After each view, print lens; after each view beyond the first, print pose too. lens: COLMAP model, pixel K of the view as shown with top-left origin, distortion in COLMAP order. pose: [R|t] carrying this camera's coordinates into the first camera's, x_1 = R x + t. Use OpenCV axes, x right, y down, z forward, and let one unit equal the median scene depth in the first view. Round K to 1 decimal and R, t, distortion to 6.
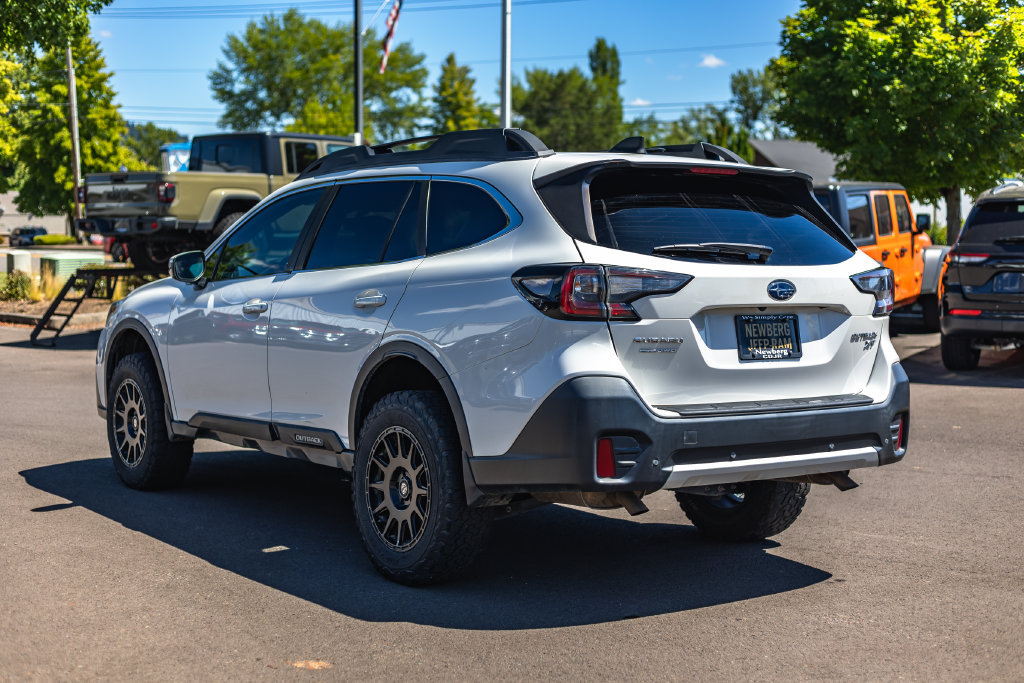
lens RADIAL K [[1439.8, 0, 512.0], [0, 1439.8, 341.5], [0, 0, 1]] dist [0.007011, 0.017951]
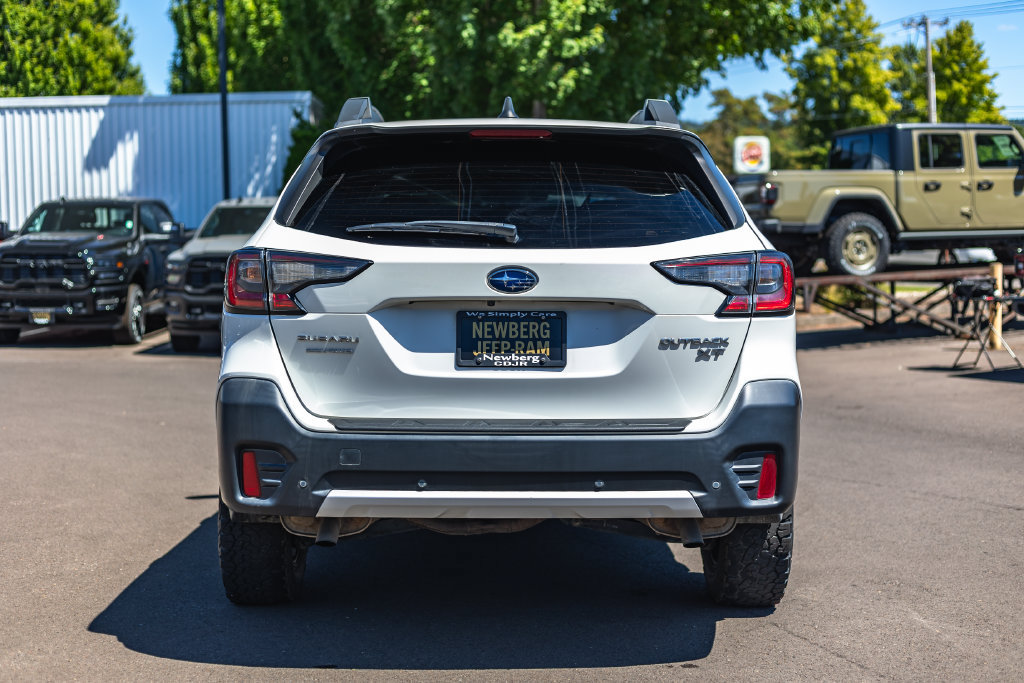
lens RADIAL K [[1477.3, 0, 499.0], [0, 1477.3, 340.8], [0, 0, 1]] dist [0.029302, 0.038445]
pose [[0.825633, 0.021027, -0.563816, 0.632200], [-0.026068, 0.999660, -0.000891, -0.001342], [0.563606, 0.015433, 0.825900, 0.329060]]
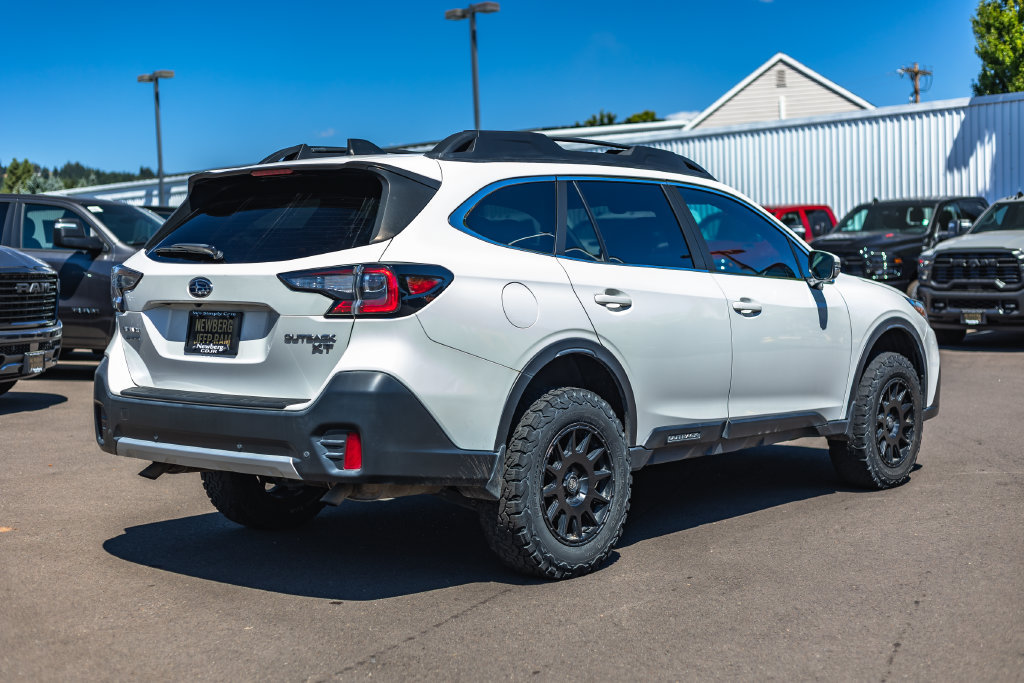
lens RADIAL K [[1520.0, 0, 512.0], [0, 1520.0, 341.5], [0, 0, 1]] dist [0.010562, 0.025190]
pose [[0.243256, 0.036075, -0.969291, 1.300643], [-0.044817, 0.998659, 0.025921, -0.034903], [0.968926, 0.037135, 0.244546, 0.945128]]
